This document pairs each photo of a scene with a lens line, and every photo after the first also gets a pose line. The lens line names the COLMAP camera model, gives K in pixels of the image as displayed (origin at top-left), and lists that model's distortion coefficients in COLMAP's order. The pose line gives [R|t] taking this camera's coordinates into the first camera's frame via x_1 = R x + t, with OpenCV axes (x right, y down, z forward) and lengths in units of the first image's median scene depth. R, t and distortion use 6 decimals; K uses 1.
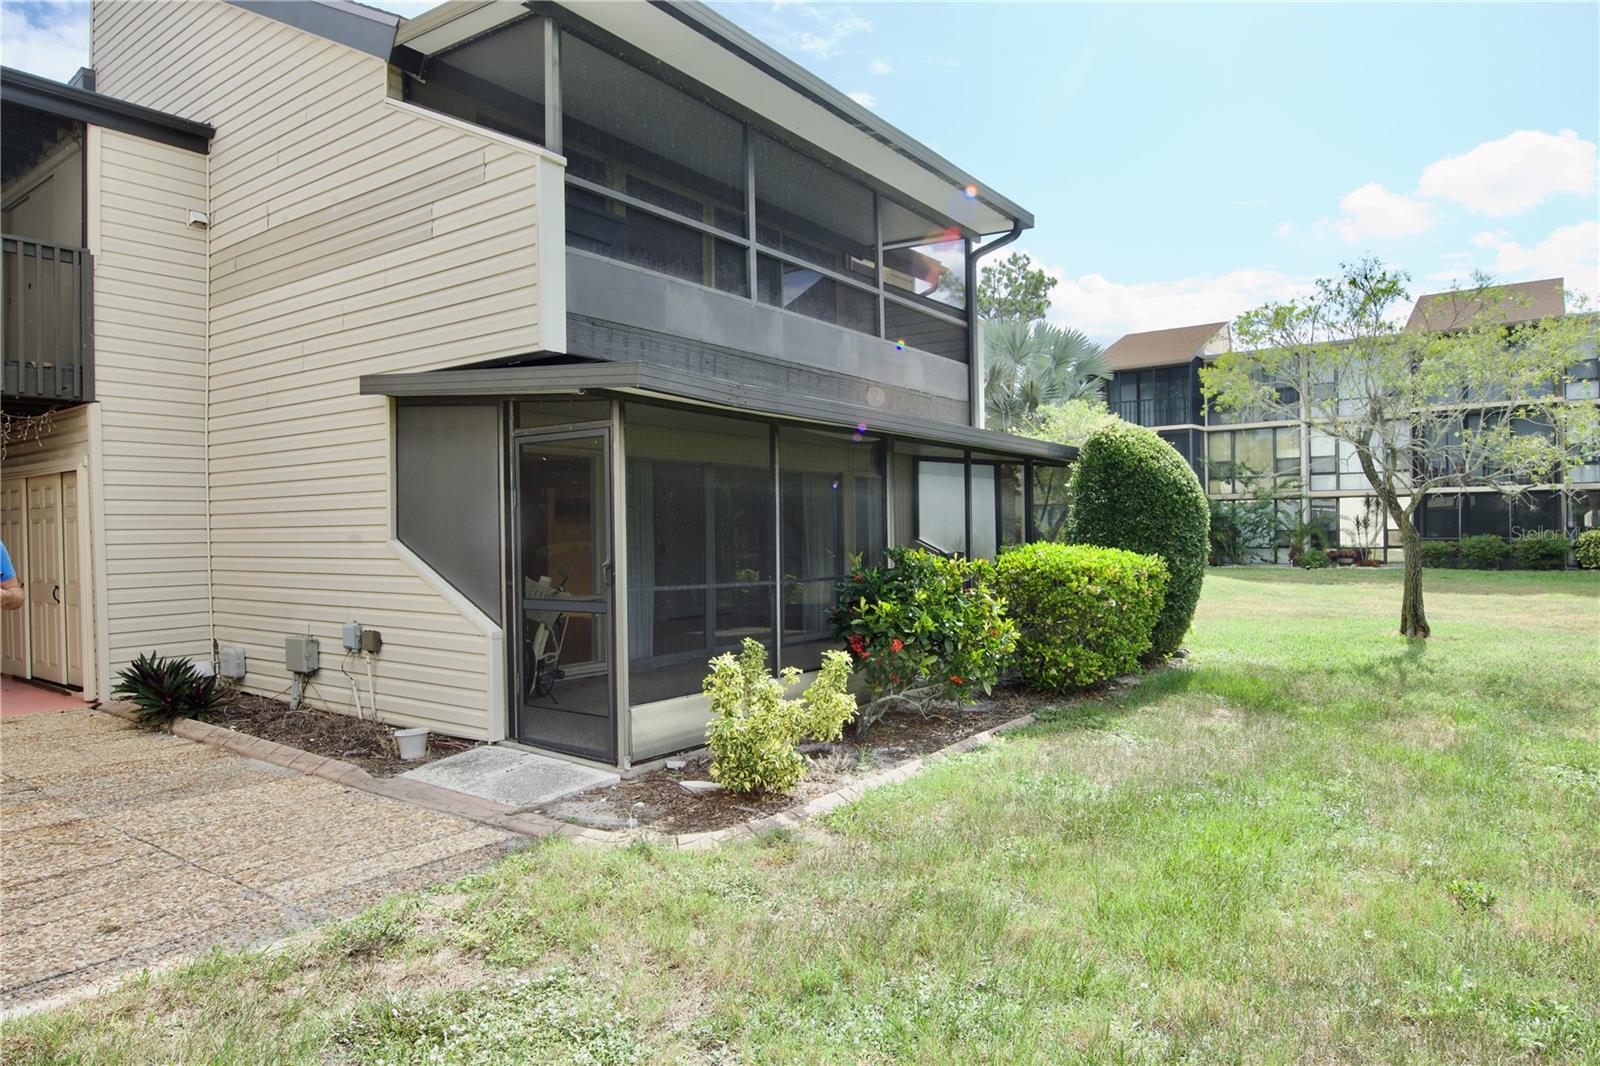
lens RADIAL K [[972.5, 0, 799.8], [0, 972.5, 535.9], [0, 0, 1]] dist [-0.020865, 0.001665]
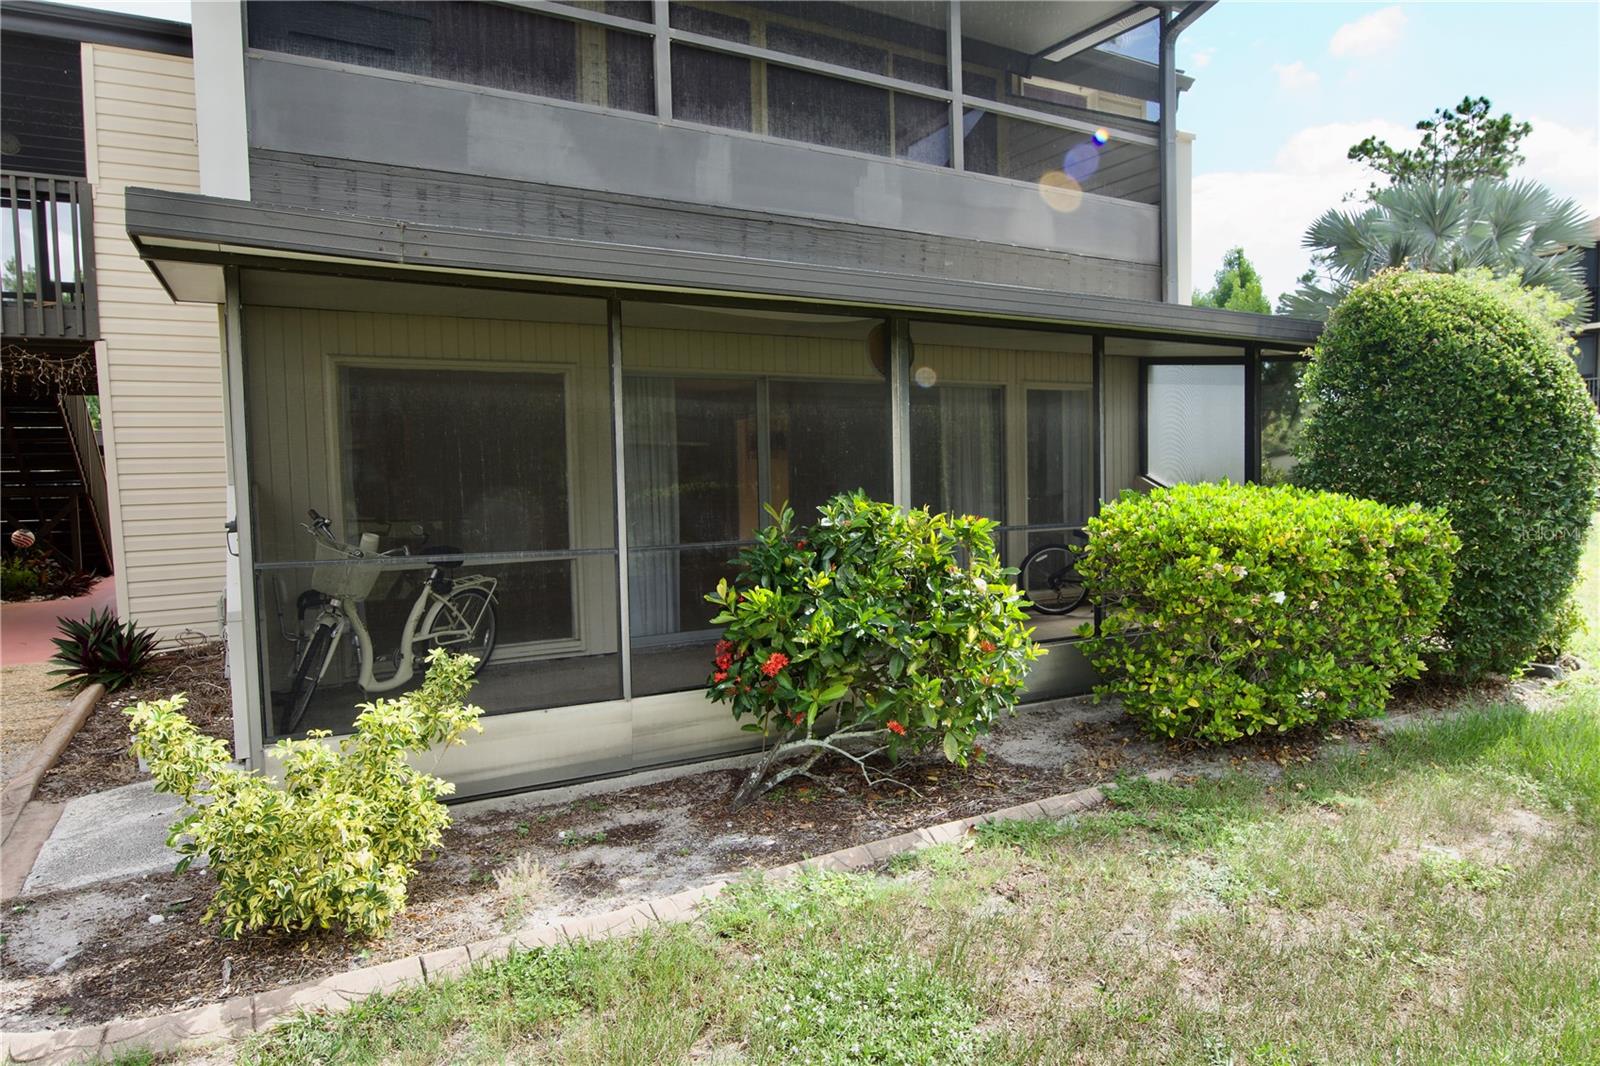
lens RADIAL K [[972.5, 0, 801.1], [0, 972.5, 535.6], [0, 0, 1]] dist [-0.020865, 0.001665]
pose [[0.914424, 0.018044, -0.404356, 0.251299], [0.009275, 0.997809, 0.065500, -0.001849], [0.404652, -0.063645, 0.912253, 0.345131]]
